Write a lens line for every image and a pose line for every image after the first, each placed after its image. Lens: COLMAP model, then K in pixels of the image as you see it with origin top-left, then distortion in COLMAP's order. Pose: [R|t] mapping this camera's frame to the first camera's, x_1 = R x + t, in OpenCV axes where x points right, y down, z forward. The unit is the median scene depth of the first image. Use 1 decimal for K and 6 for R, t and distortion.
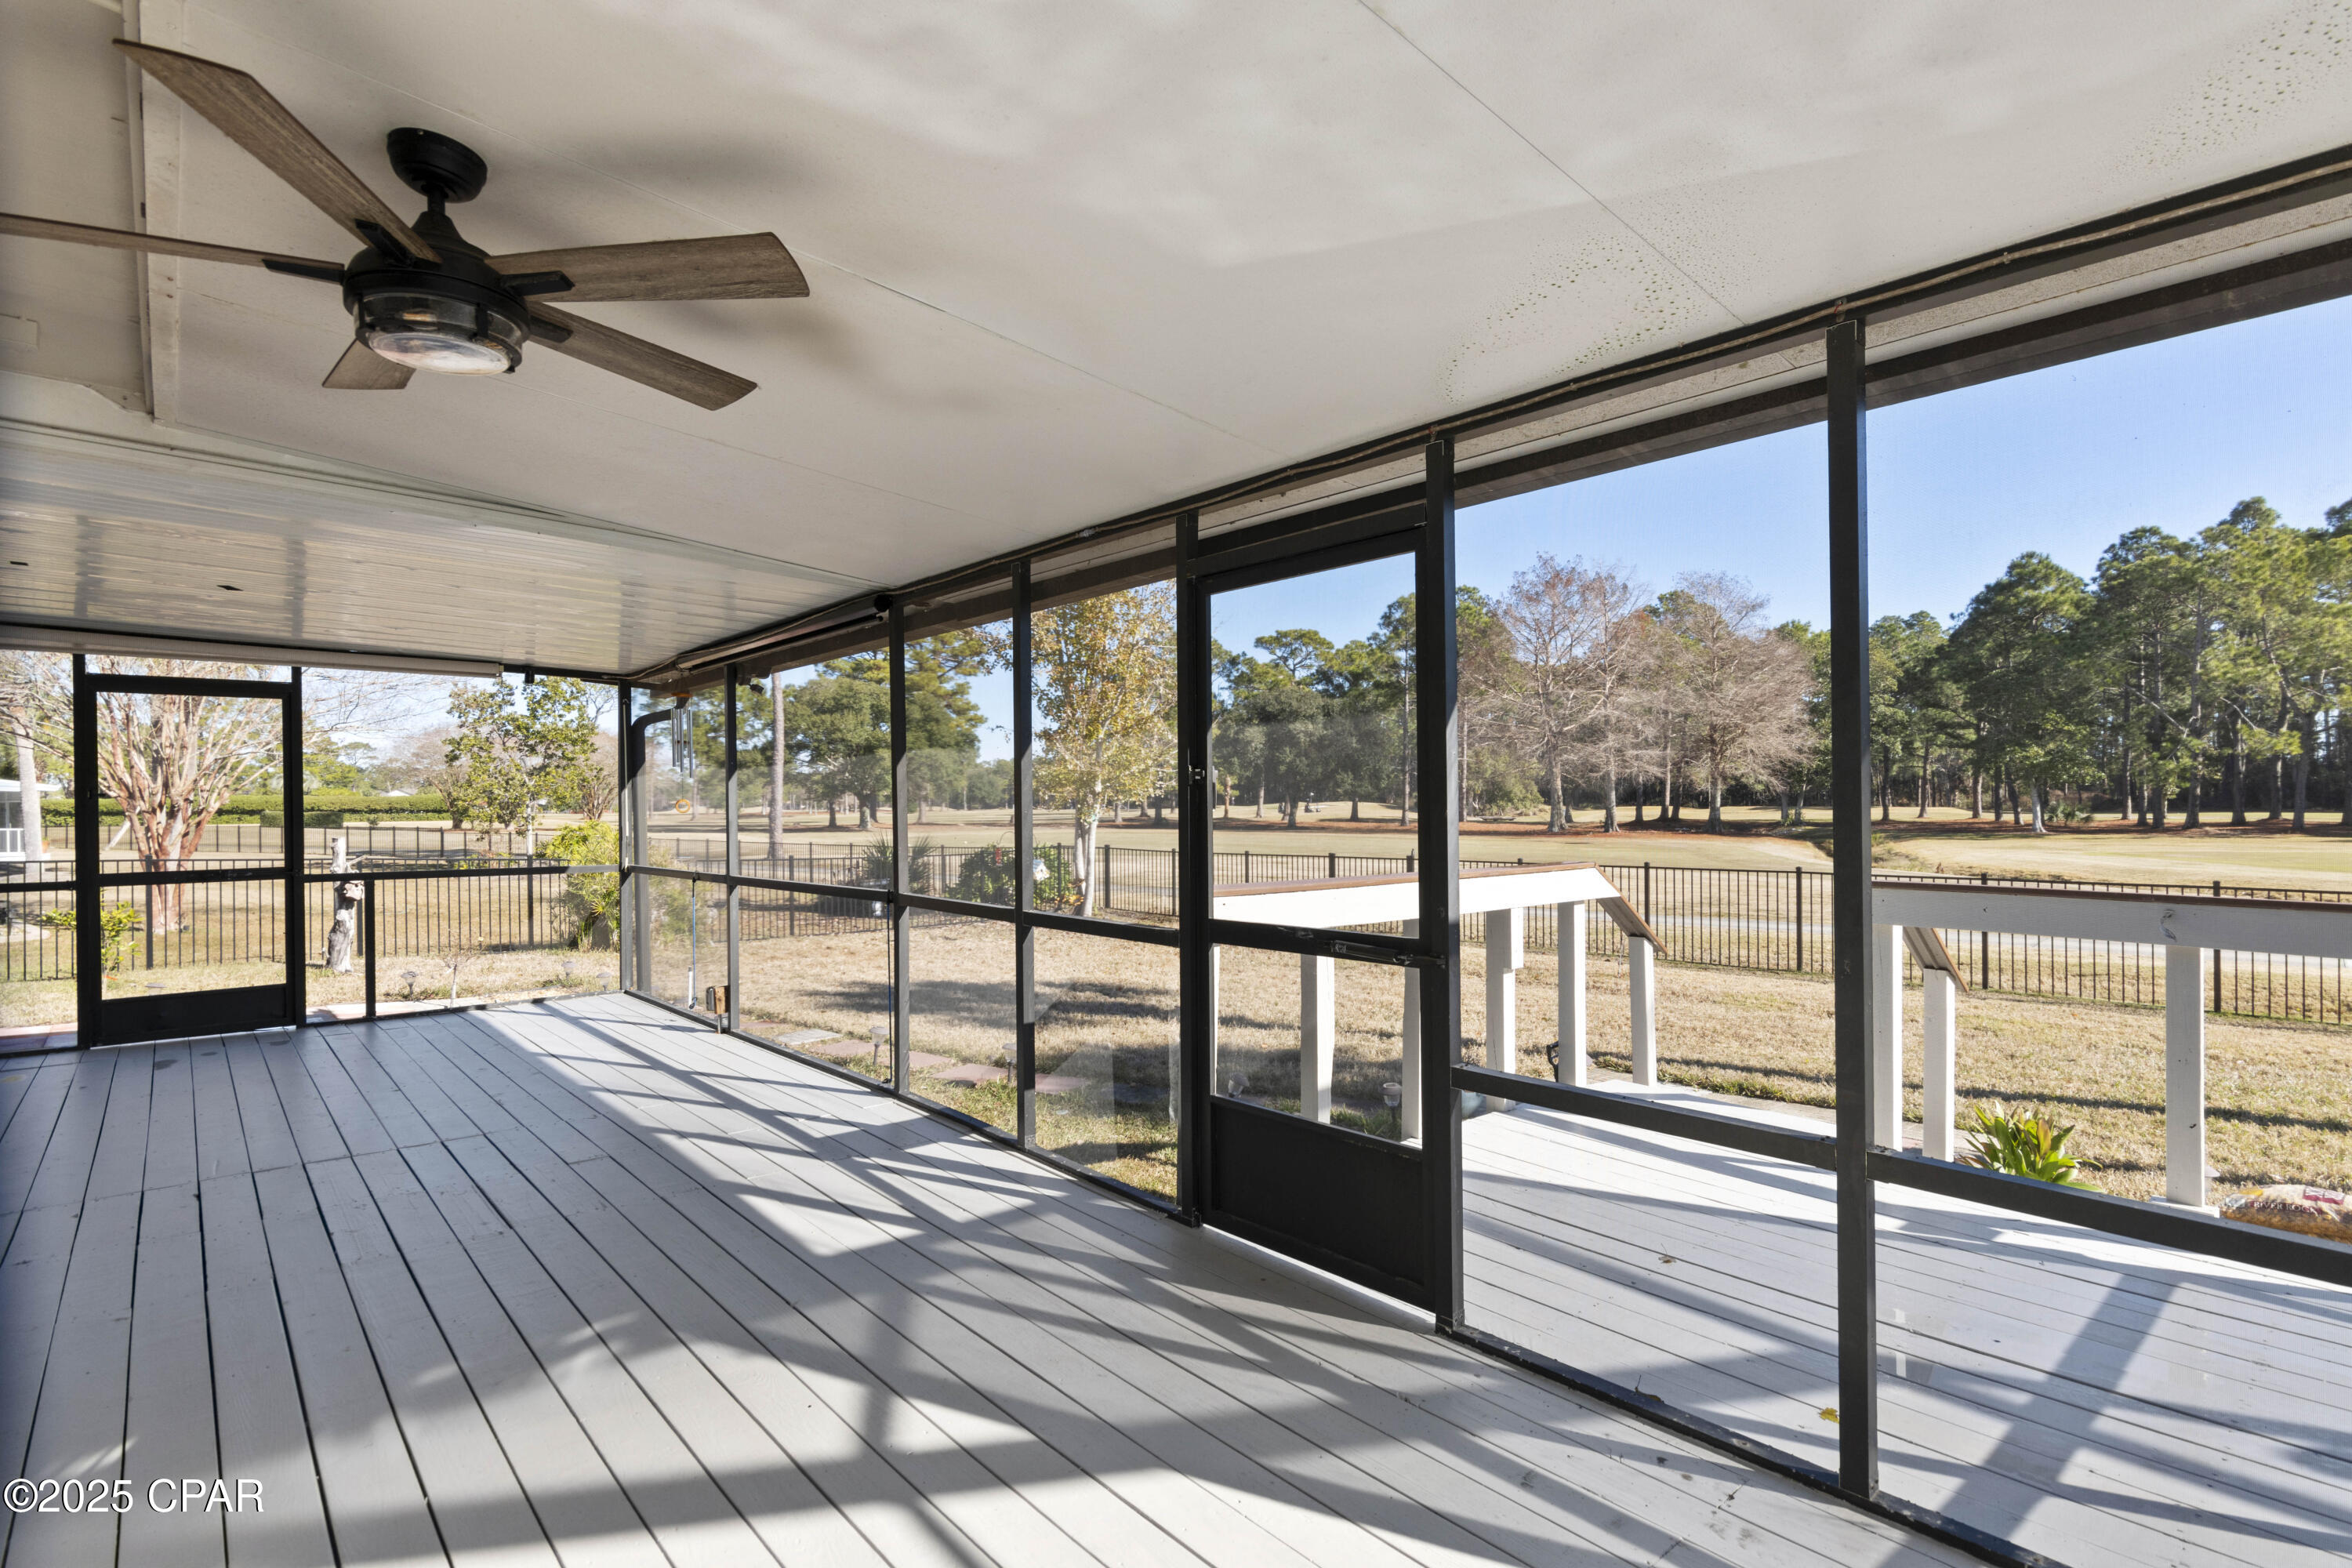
lens RADIAL K [[1164.1, 0, 1196.4], [0, 1164.1, 796.8], [0, 0, 1]] dist [0.002976, -0.000971]
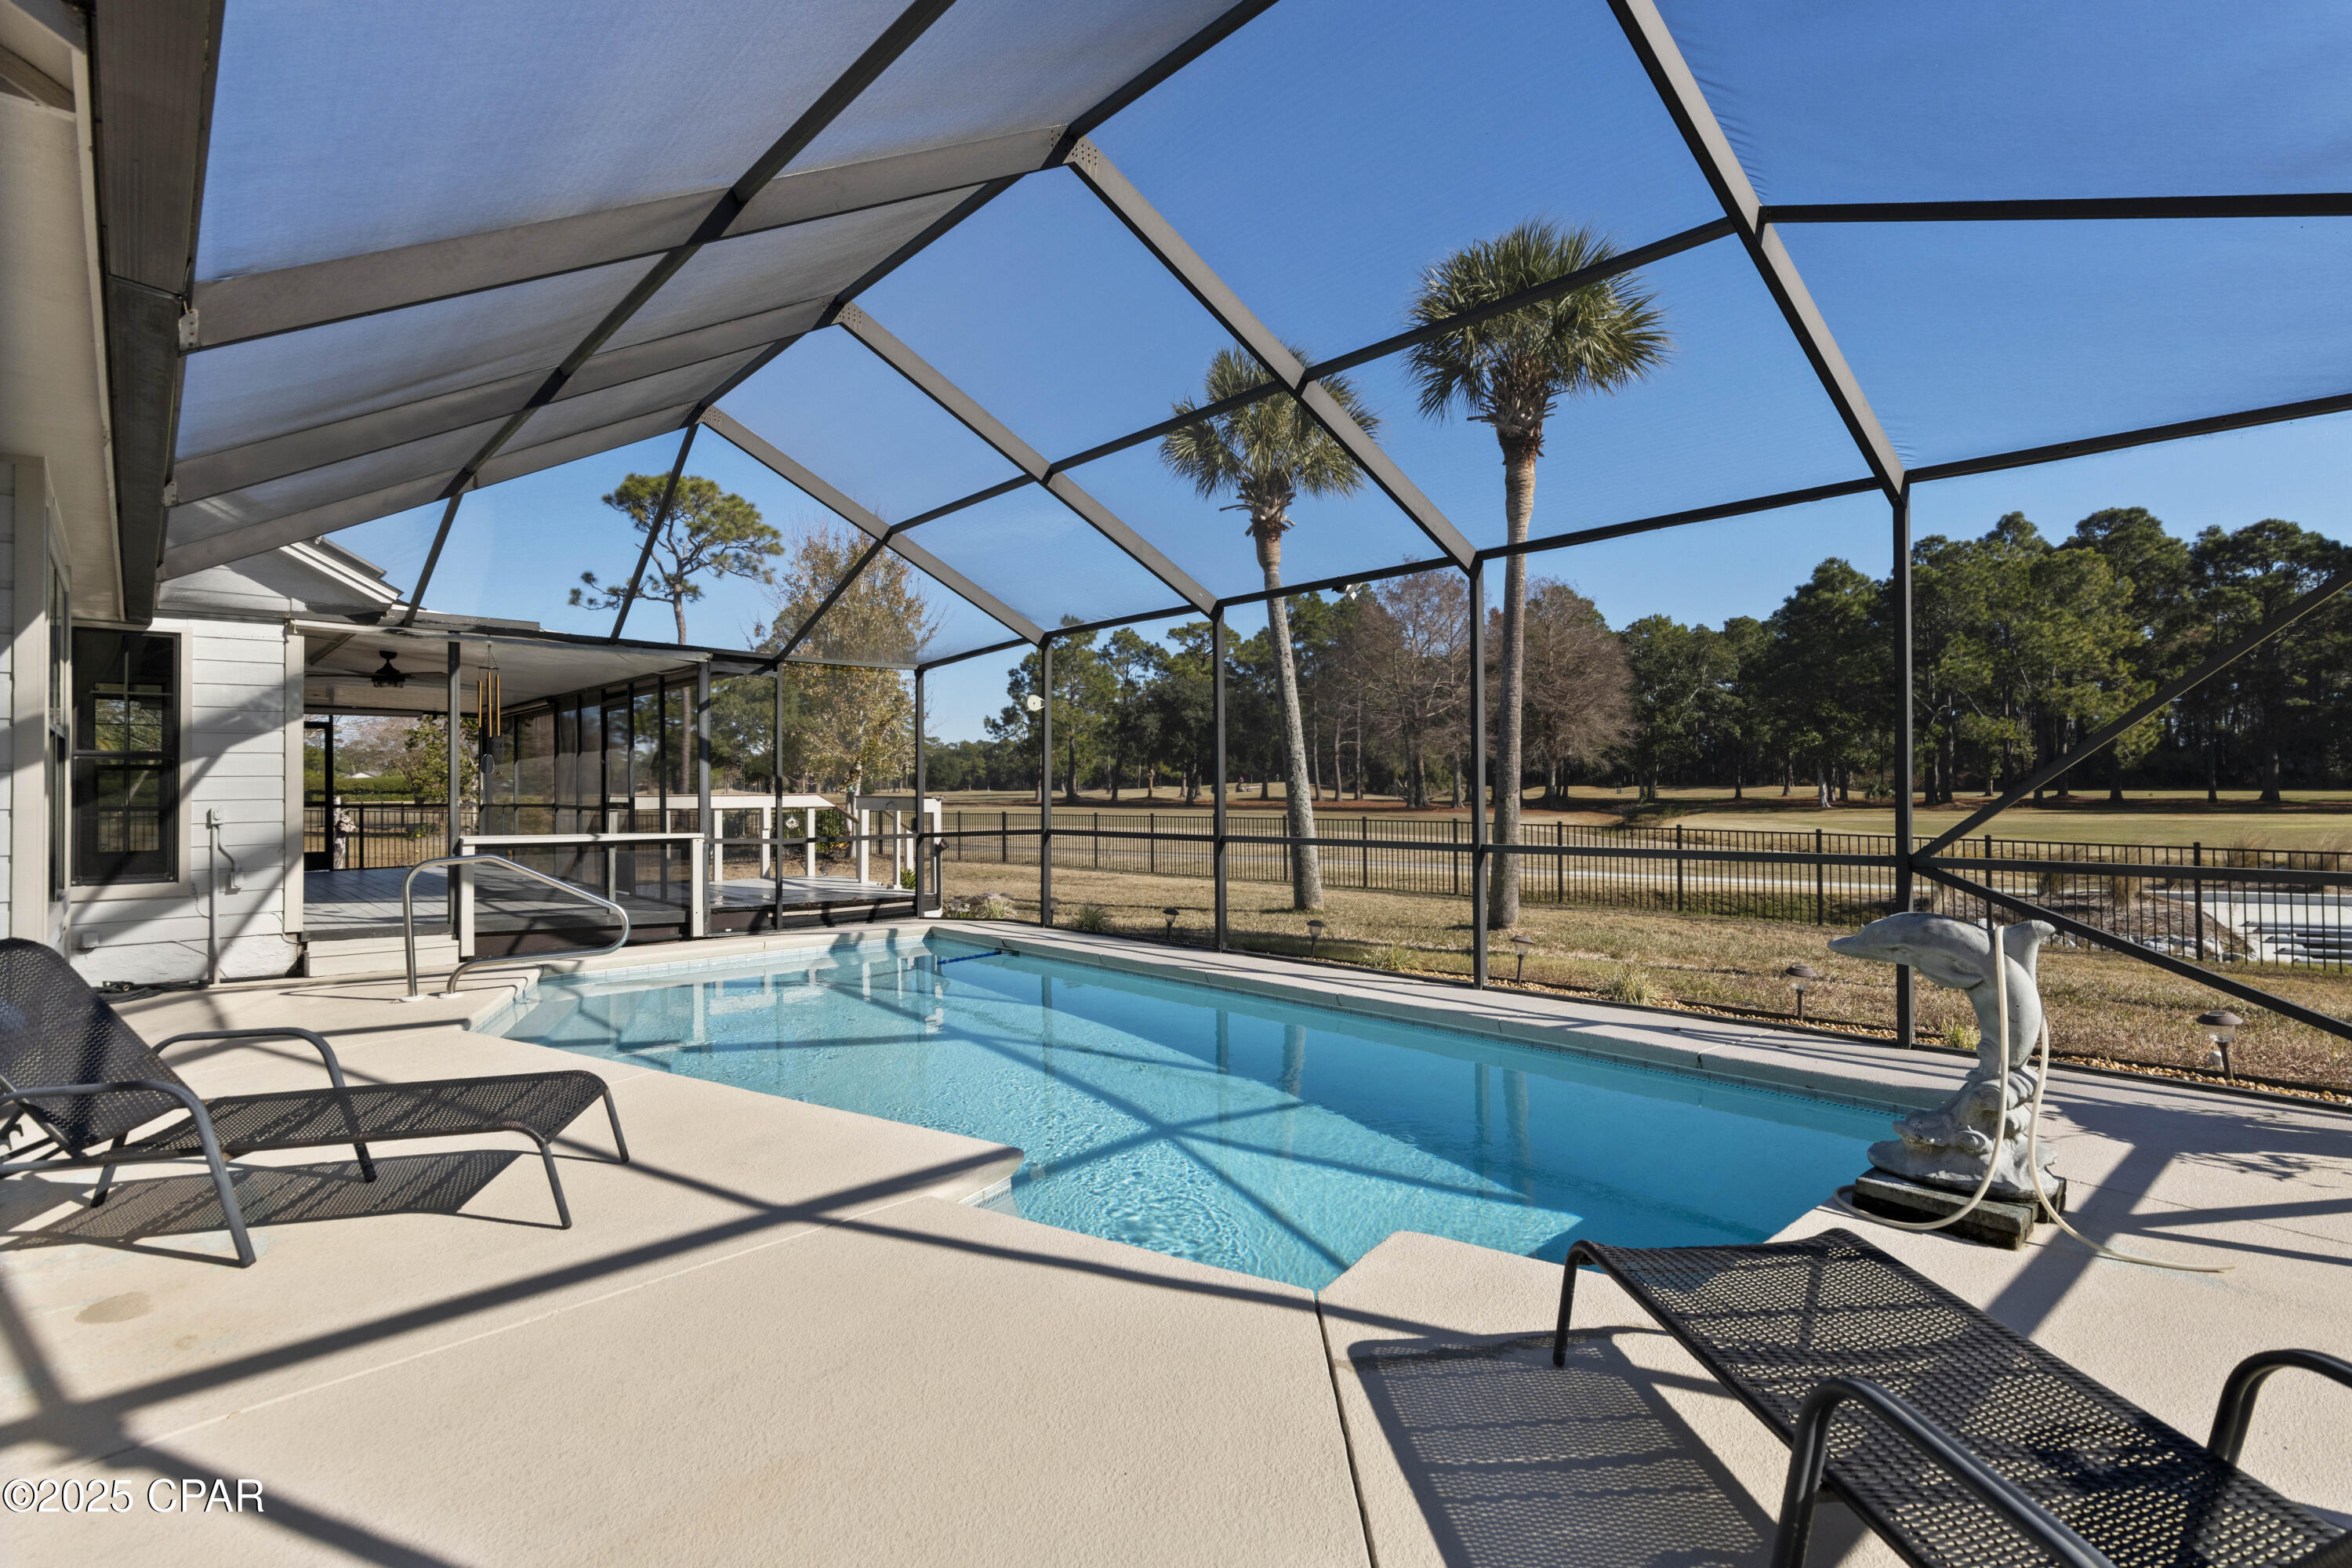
lens RADIAL K [[1164.1, 0, 1184.0], [0, 1164.1, 776.2], [0, 0, 1]] dist [0.002976, -0.000971]
pose [[0.999905, -0.001375, 0.013681, 0.077499], [0.001402, 0.999997, -0.001905, 0.001411], [-0.013678, 0.001924, 0.999905, -0.116416]]
